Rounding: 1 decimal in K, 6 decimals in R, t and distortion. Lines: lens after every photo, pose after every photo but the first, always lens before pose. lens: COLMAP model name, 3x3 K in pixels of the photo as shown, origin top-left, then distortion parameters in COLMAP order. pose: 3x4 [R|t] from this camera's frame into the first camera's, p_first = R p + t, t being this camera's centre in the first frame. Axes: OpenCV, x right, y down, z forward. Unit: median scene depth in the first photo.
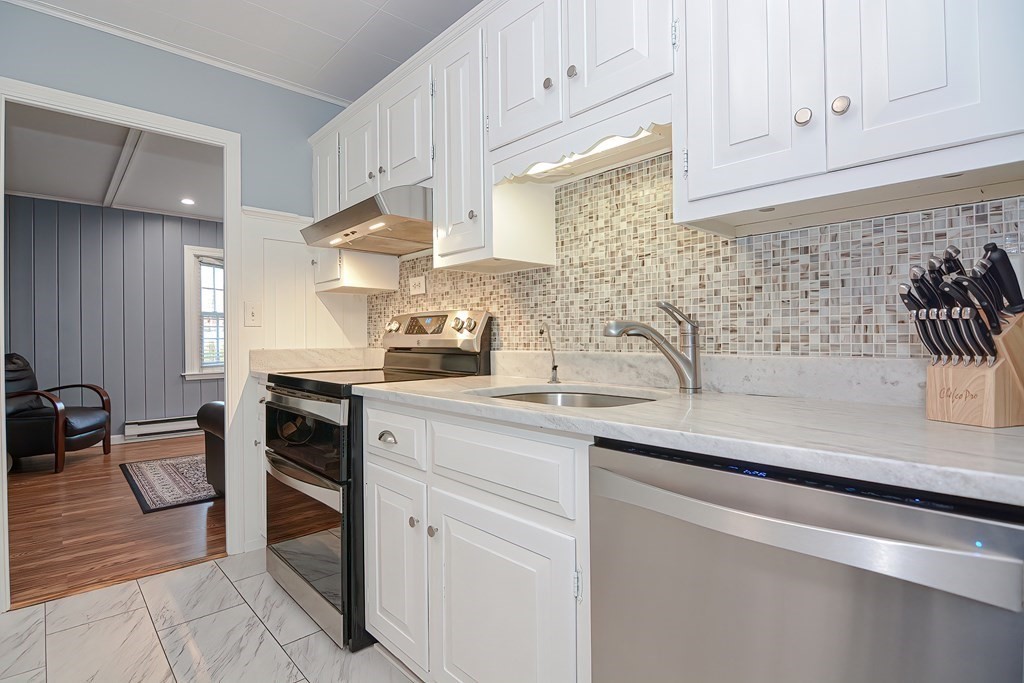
lens RADIAL K [[505.2, 0, 507.3], [0, 505.2, 341.1], [0, 0, 1]] dist [-0.012480, -0.001150]
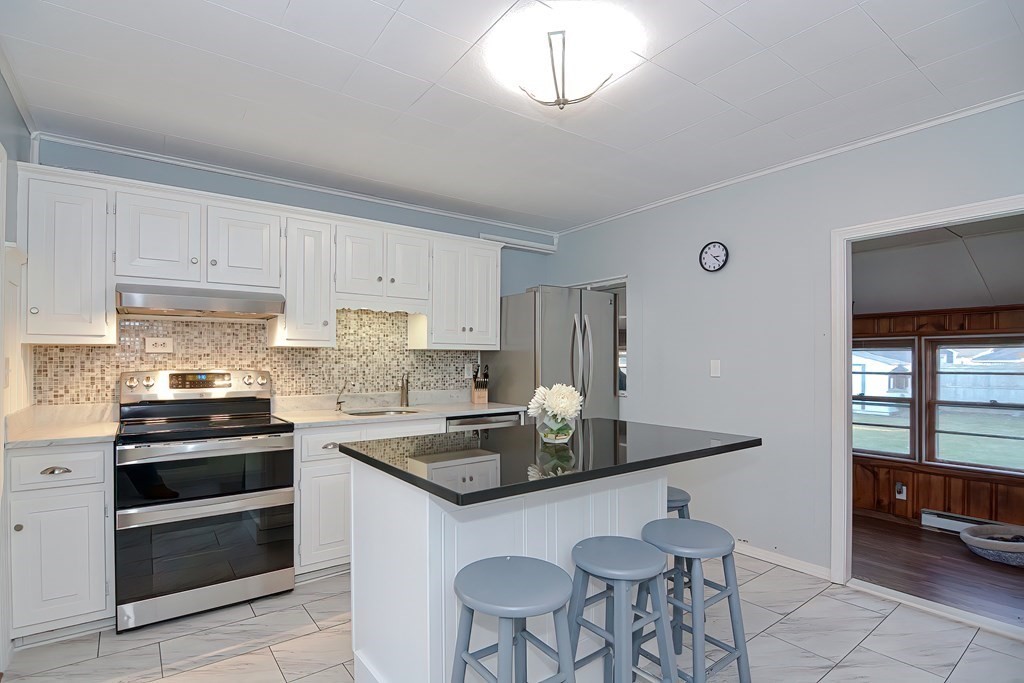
lens RADIAL K [[477.8, 0, 510.1], [0, 477.8, 355.3], [0, 0, 1]] dist [-0.032586, -0.000229]
pose [[0.087278, 0.022316, 0.995934, -1.723604], [0.004560, 0.999730, -0.022801, -0.087824], [-0.996174, 0.006532, 0.087153, 0.180263]]
